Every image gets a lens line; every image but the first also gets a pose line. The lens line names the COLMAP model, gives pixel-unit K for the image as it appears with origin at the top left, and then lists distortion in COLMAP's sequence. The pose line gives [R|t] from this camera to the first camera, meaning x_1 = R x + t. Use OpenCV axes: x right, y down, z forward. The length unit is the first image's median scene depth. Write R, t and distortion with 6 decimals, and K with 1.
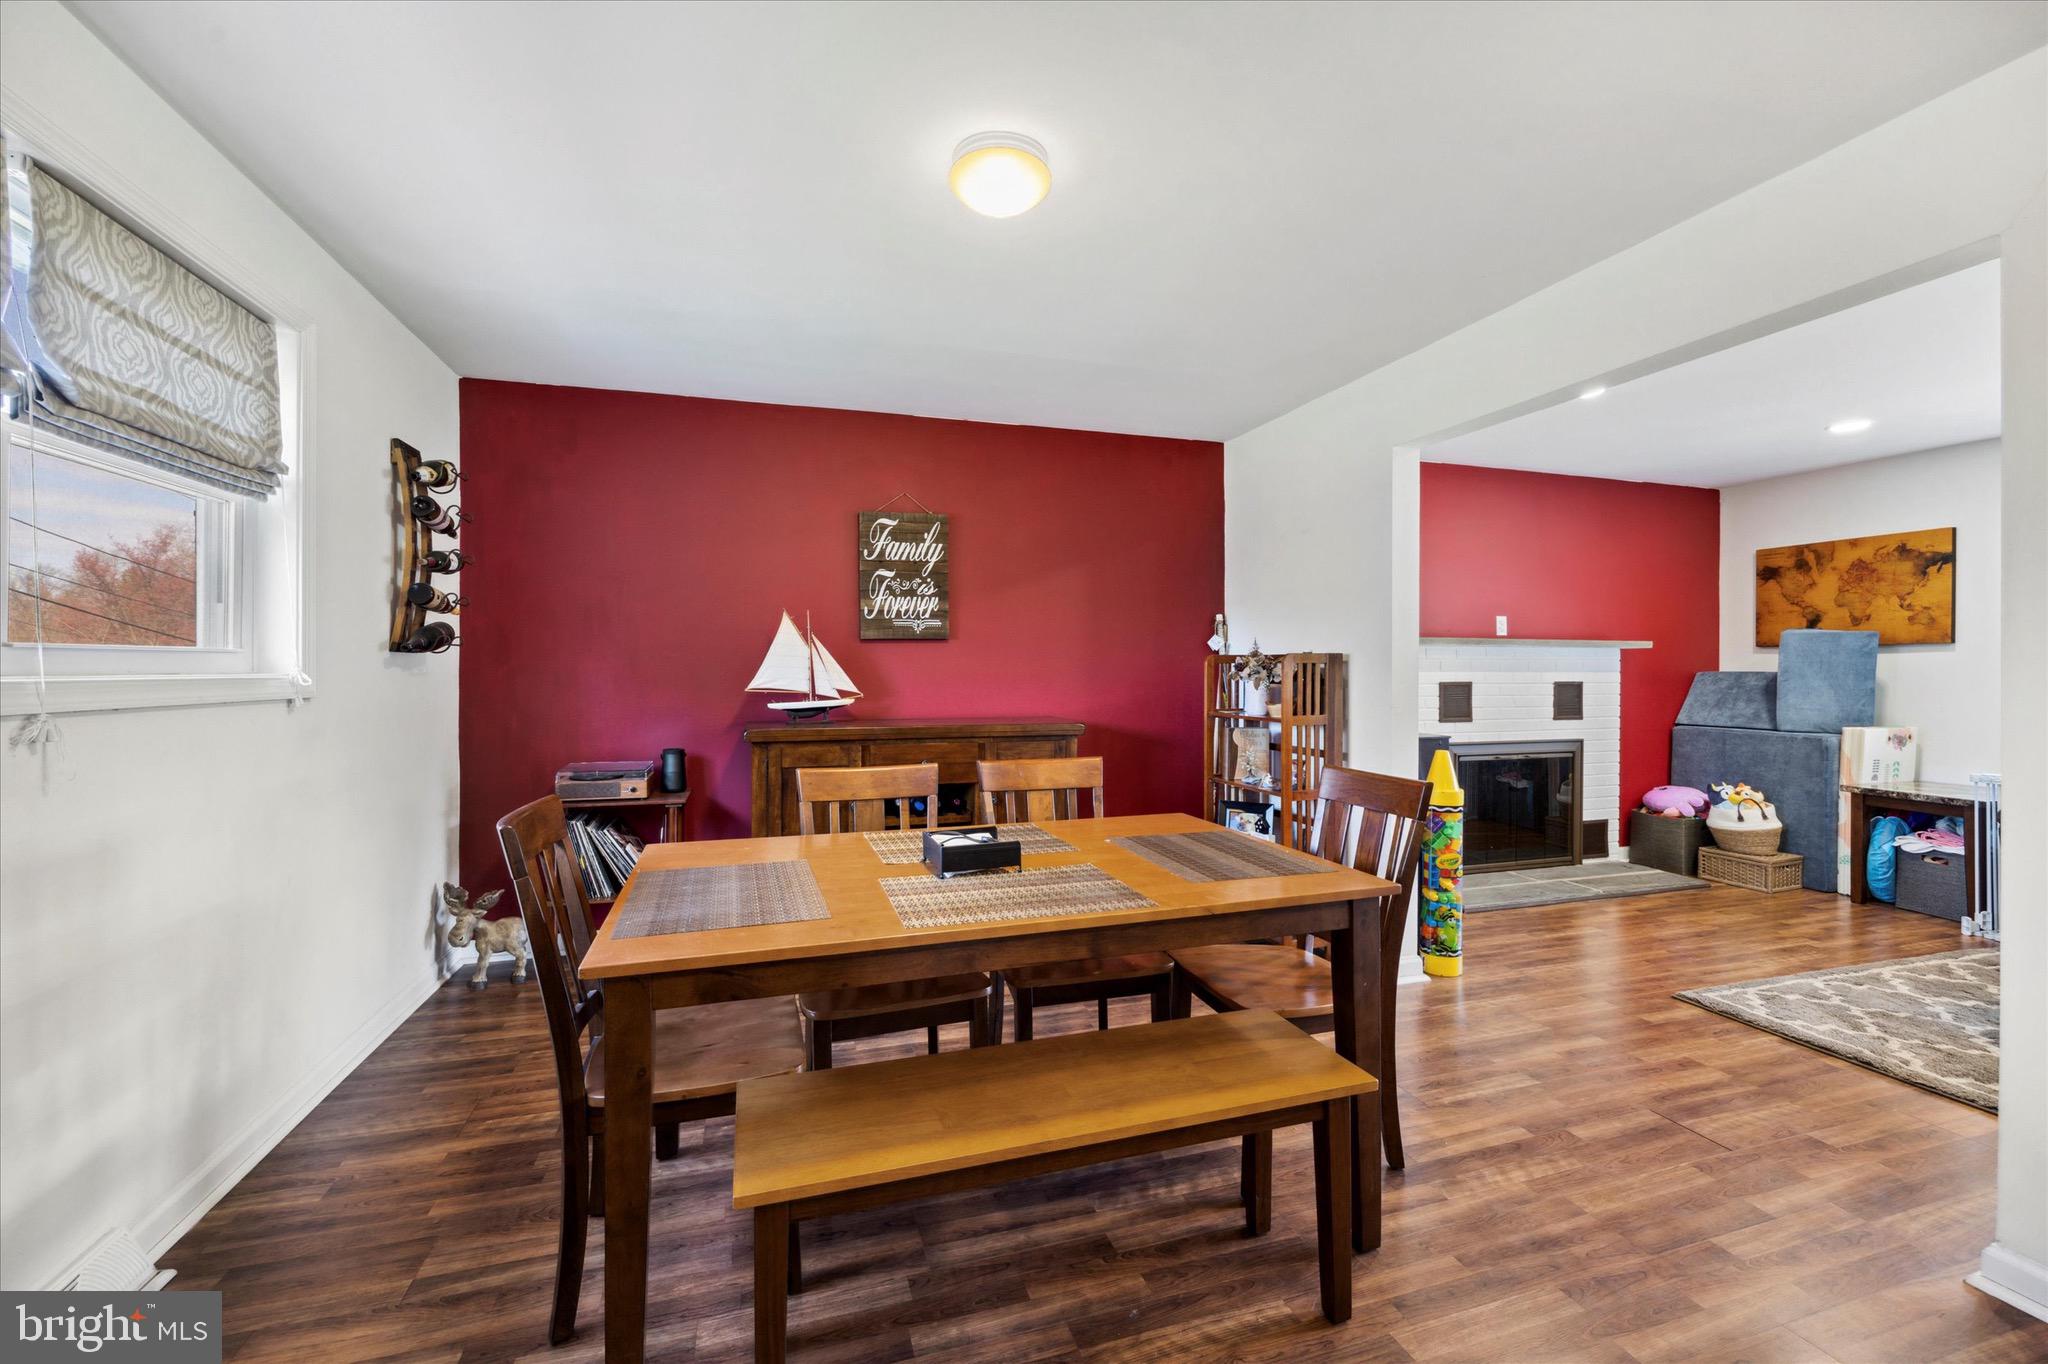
lens RADIAL K [[846.5, 0, 1024.0], [0, 846.5, 682.0], [0, 0, 1]] dist [0.000012, -0.000071]
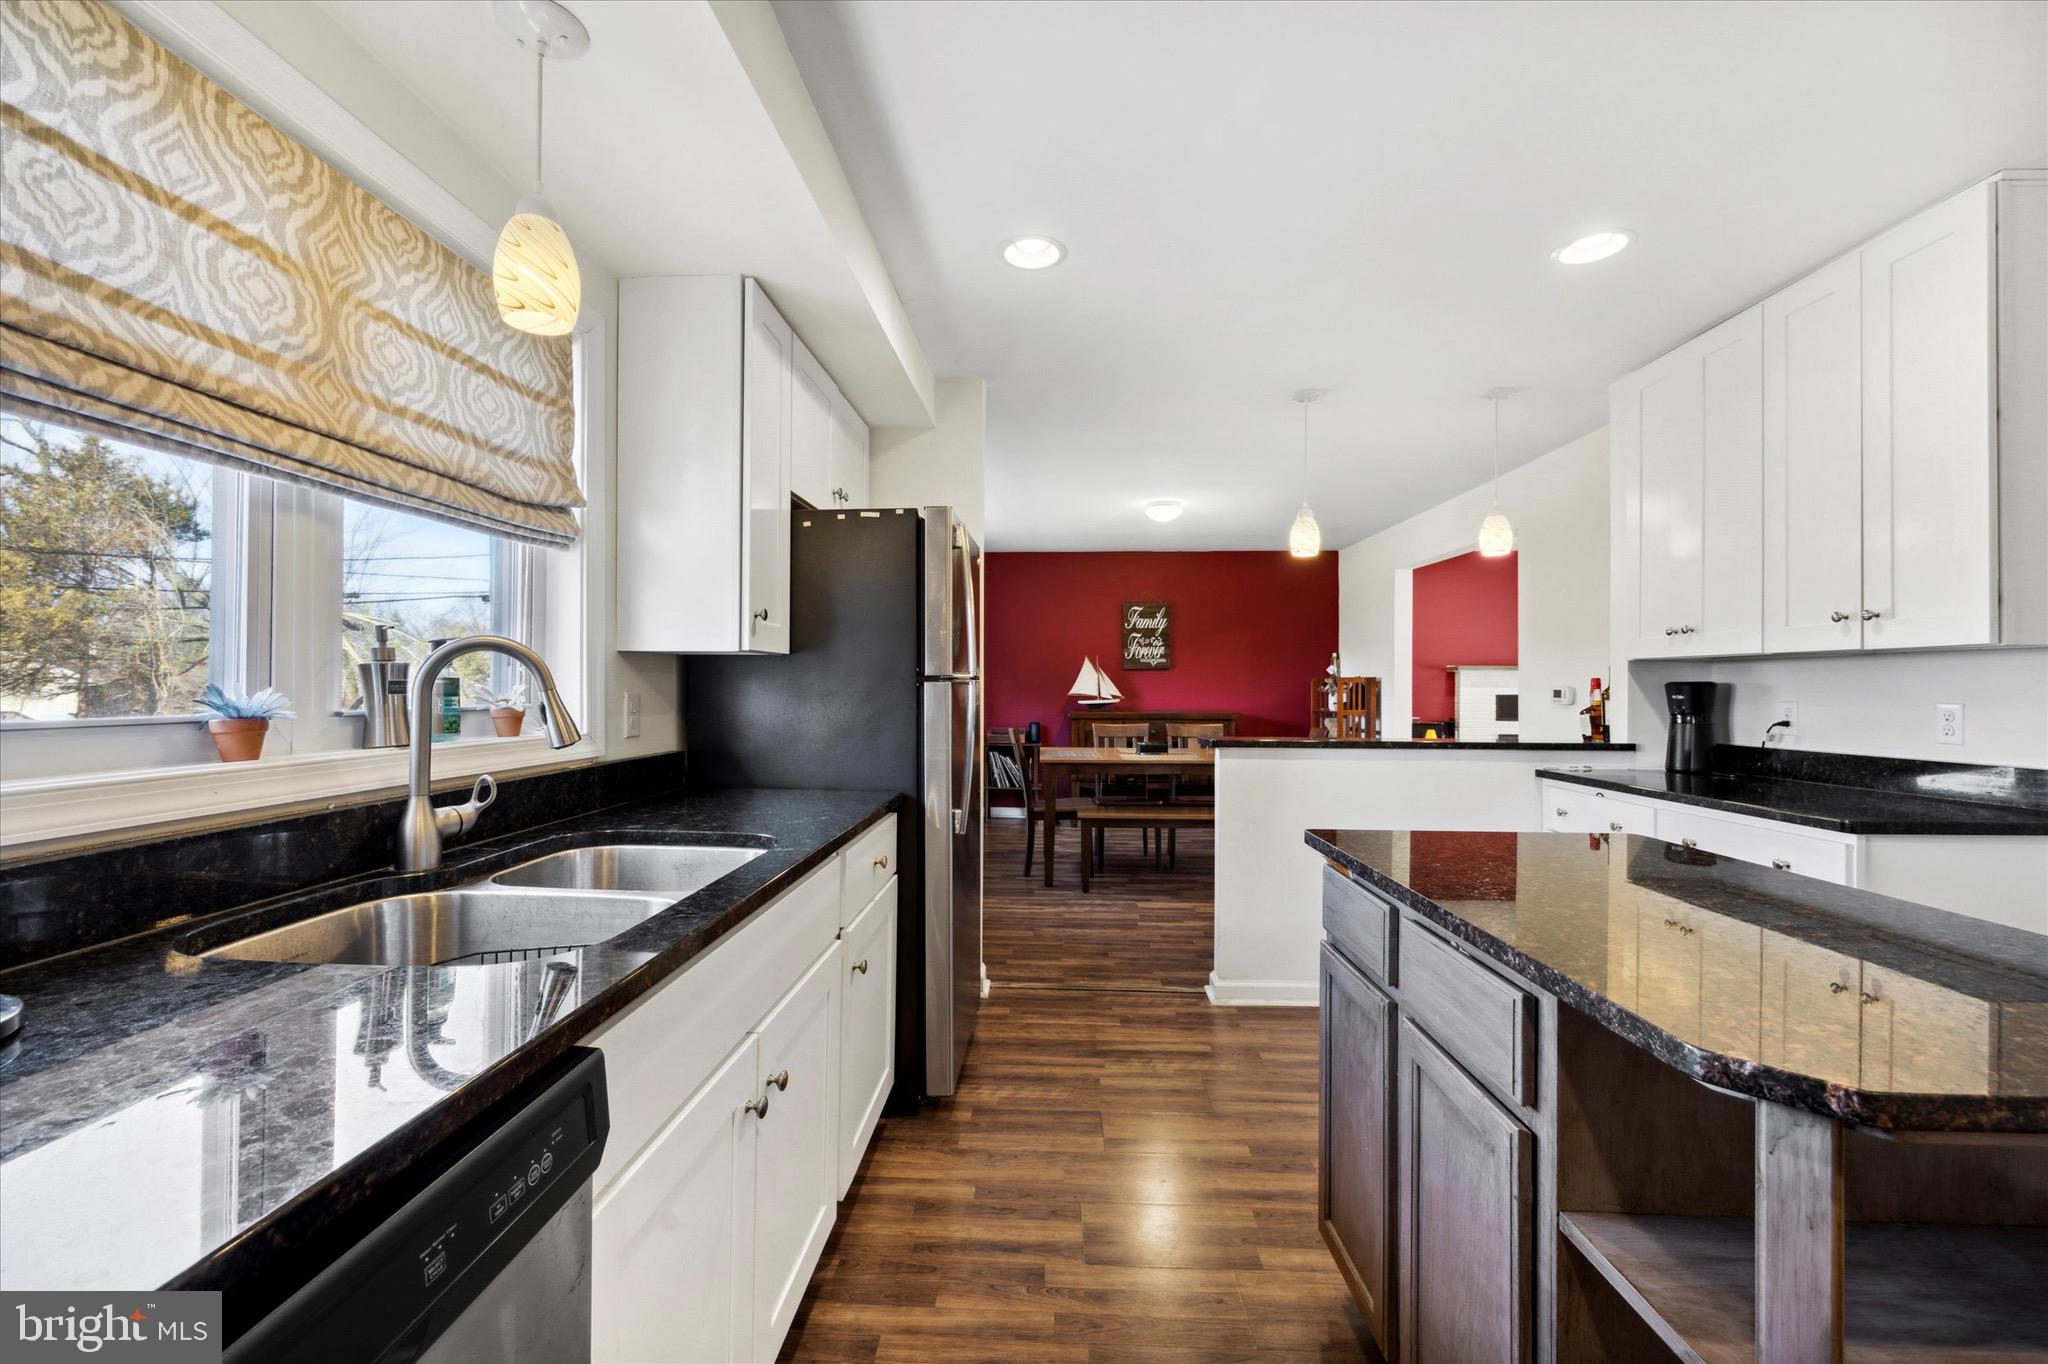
lens RADIAL K [[846.5, 0, 1024.0], [0, 846.5, 682.0], [0, 0, 1]] dist [0.000012, -0.000071]
pose [[0.943837, 0.002347, -0.330402, 0.233709], [-0.008045, 0.999842, -0.015878, 0.011422], [0.330312, 0.017644, 0.943707, -0.909573]]
